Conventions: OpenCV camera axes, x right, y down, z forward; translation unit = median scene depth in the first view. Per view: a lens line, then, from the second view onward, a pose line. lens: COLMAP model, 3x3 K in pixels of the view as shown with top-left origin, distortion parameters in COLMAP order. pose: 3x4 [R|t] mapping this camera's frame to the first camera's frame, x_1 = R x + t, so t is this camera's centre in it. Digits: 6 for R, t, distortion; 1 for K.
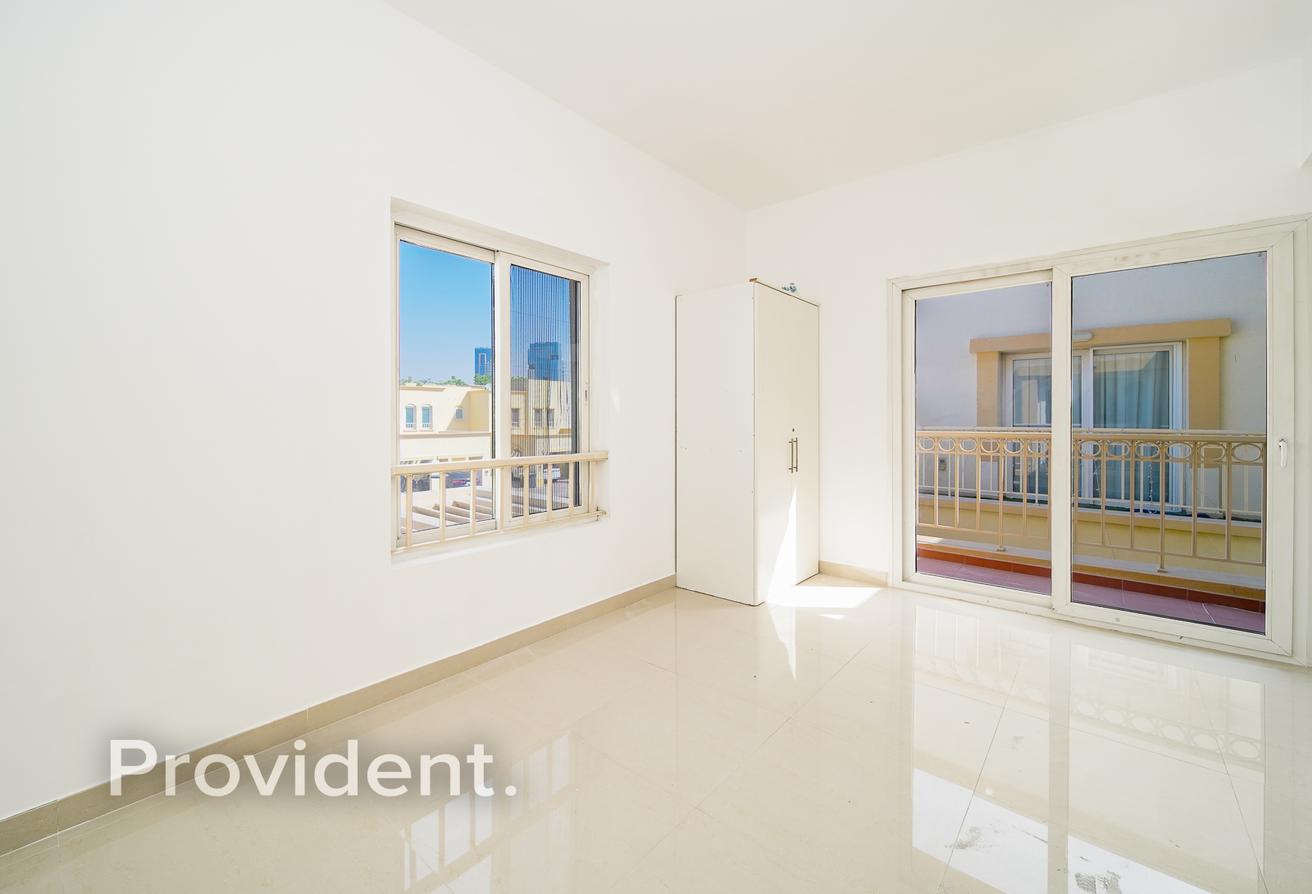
lens RADIAL K [[530.6, 0, 652.4], [0, 530.6, 421.3], [0, 0, 1]] dist [-0.000671, -0.000404]
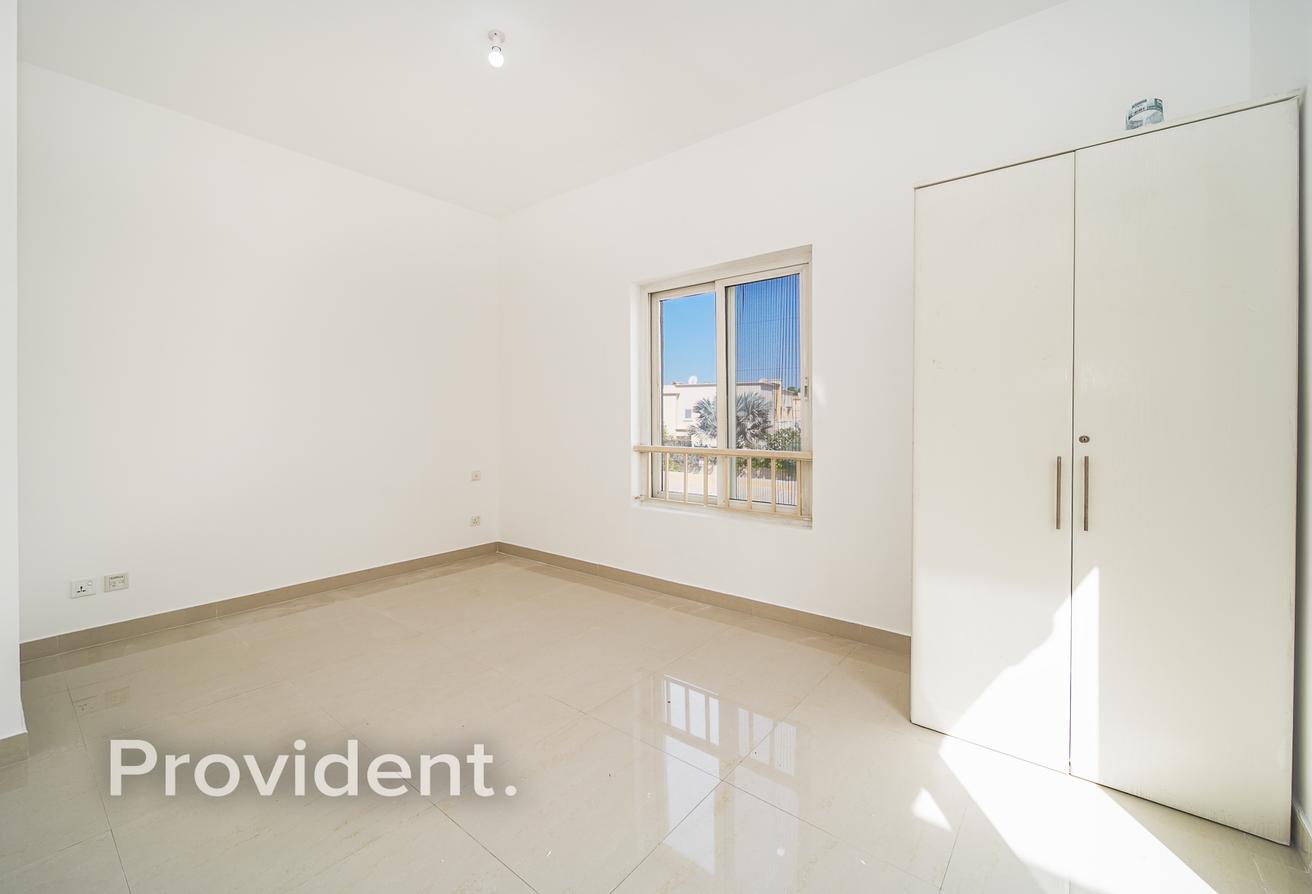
lens RADIAL K [[530.6, 0, 652.4], [0, 530.6, 421.3], [0, 0, 1]] dist [-0.000671, -0.000404]
pose [[0.024325, 0.009412, -0.999660, 1.183523], [0.000007, 0.999956, 0.009415, -0.006513], [0.999704, -0.000236, 0.024324, 1.026555]]
